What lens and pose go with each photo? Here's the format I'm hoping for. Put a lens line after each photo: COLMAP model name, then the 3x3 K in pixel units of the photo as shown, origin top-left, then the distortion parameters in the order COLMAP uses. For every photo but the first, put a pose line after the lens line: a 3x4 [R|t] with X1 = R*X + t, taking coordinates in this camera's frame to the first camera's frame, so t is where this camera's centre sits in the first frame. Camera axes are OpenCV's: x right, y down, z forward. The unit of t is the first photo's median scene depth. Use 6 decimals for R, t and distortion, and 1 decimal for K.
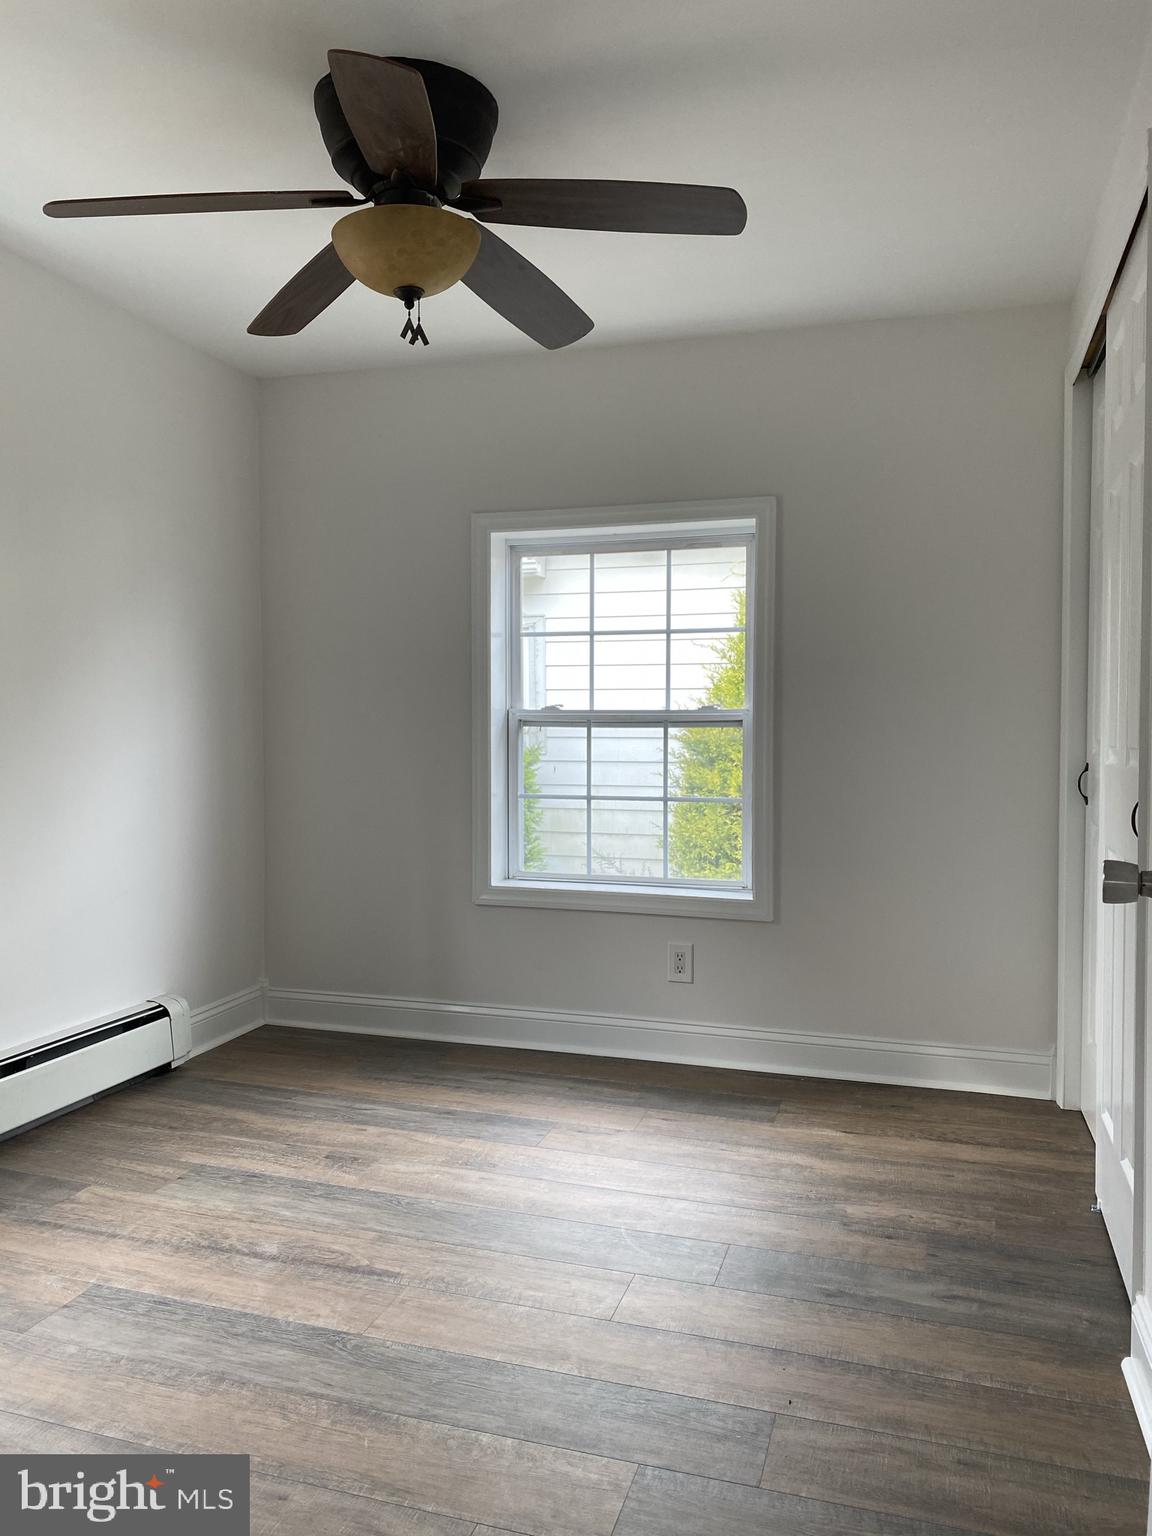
lens RADIAL K [[1178.8, 0, 570.2], [0, 1178.8, 764.1], [0, 0, 1]] dist [0.038073, -0.038655]
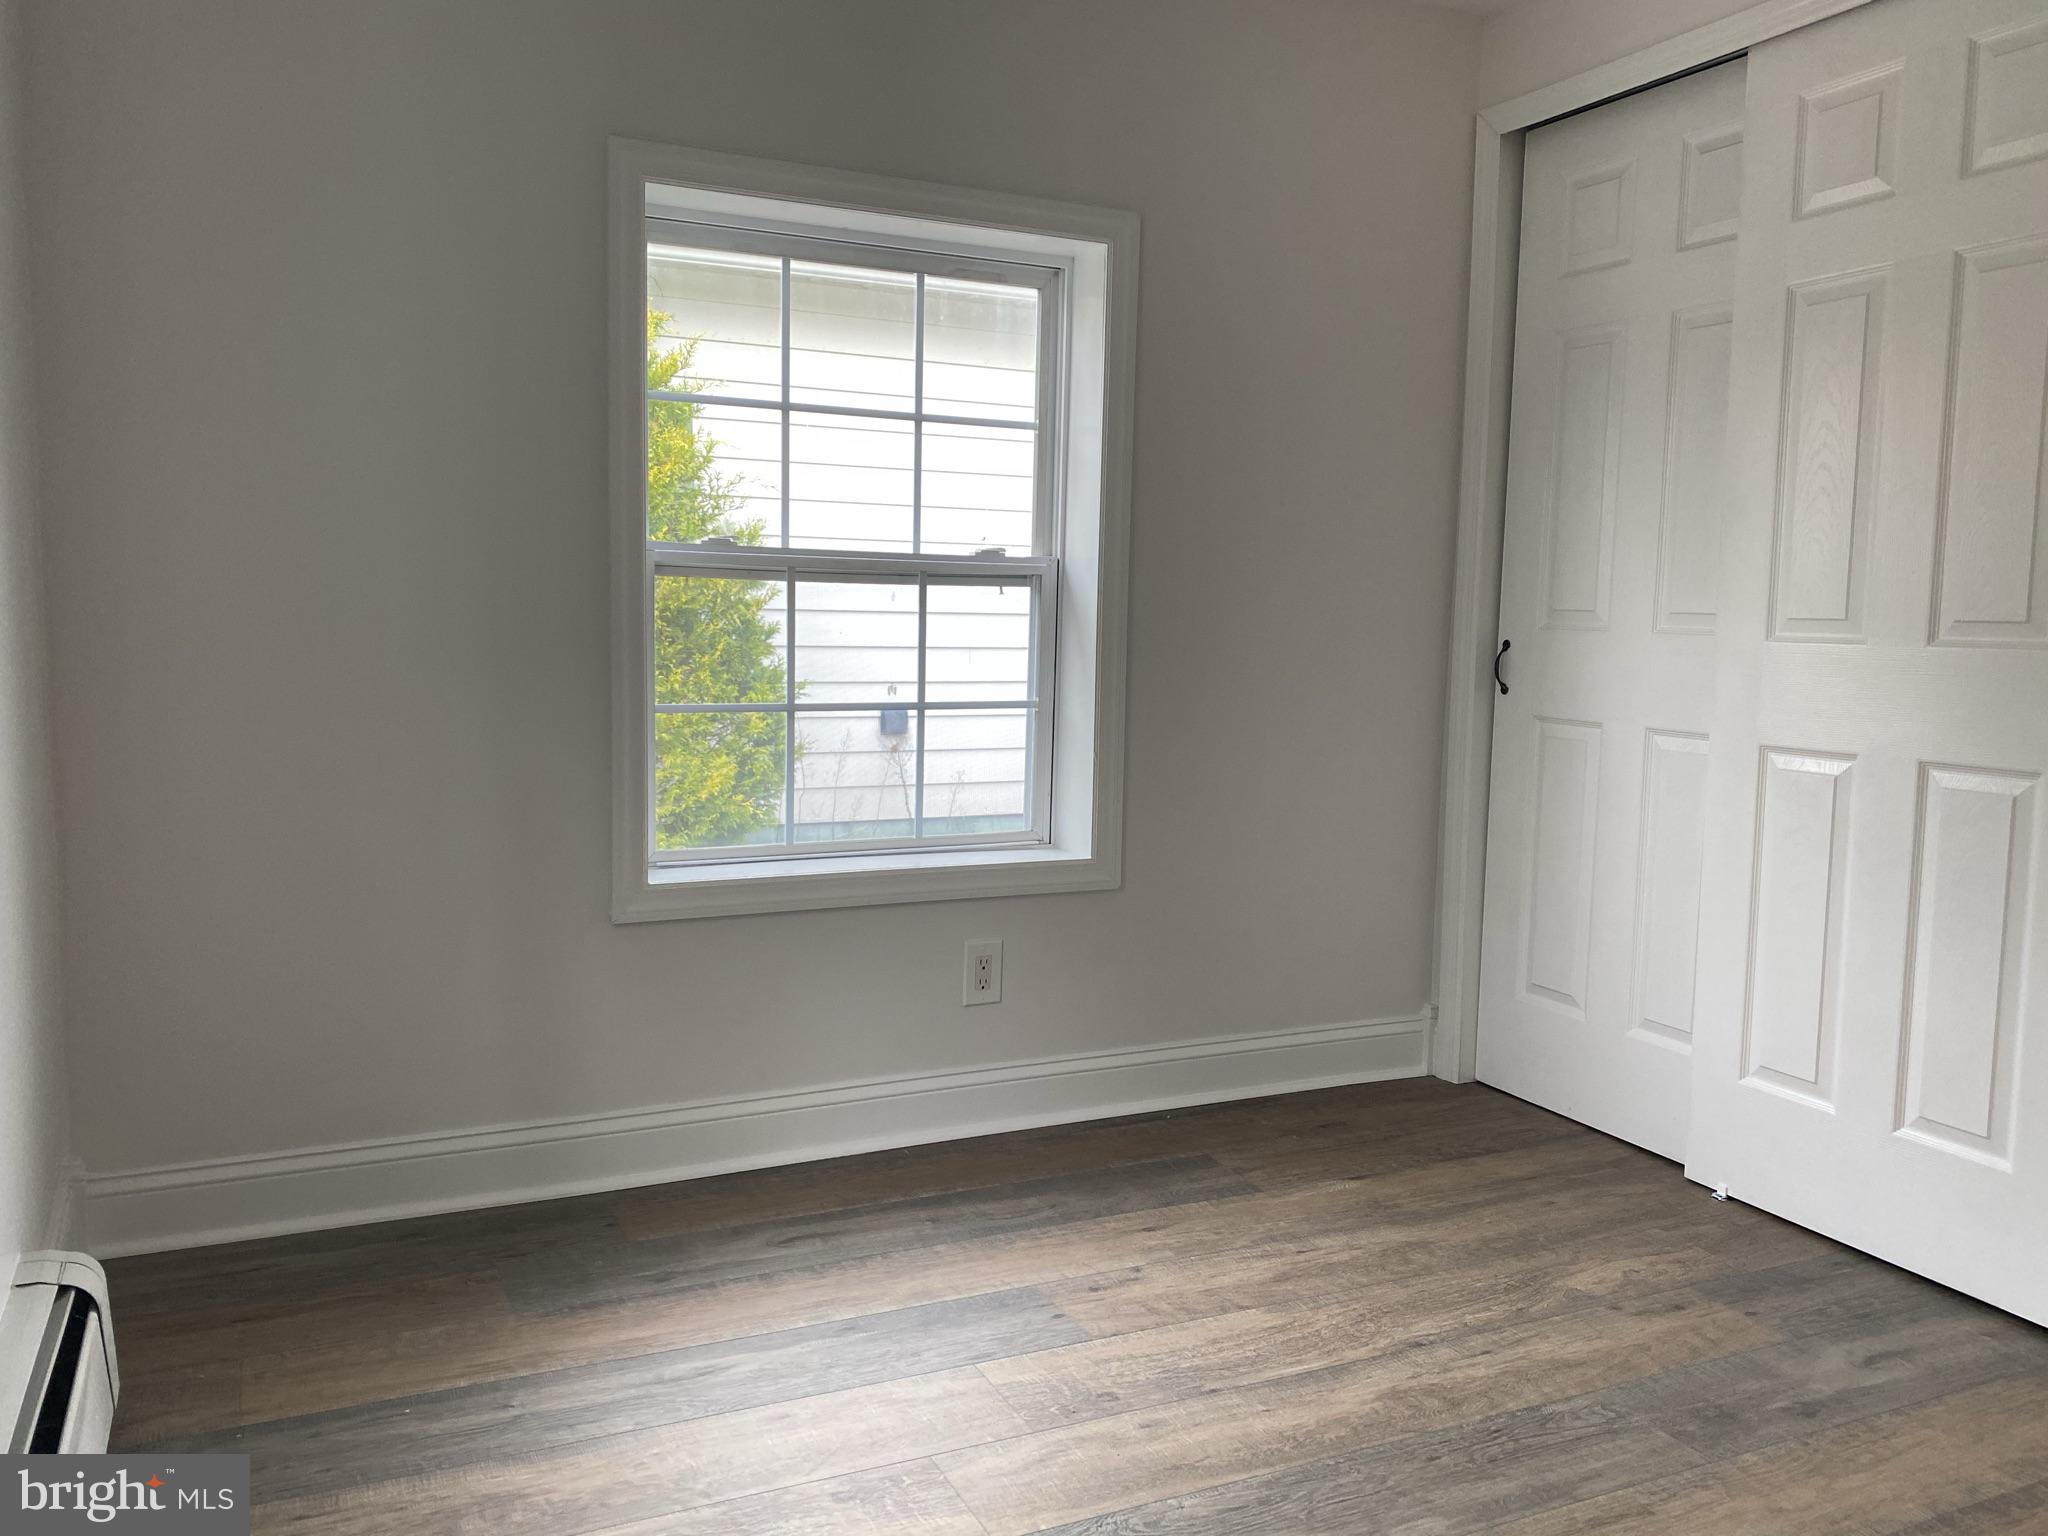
lens RADIAL K [[1571.8, 0, 1030.3], [0, 1571.8, 755.6], [0, 0, 1]] dist [0.038073, -0.038655]
pose [[0.728057, -0.055495, 0.683266, -0.481779], [0.006740, 0.997249, 0.073815, -0.003672], [-0.685483, -0.049136, 0.726429, 0.441139]]
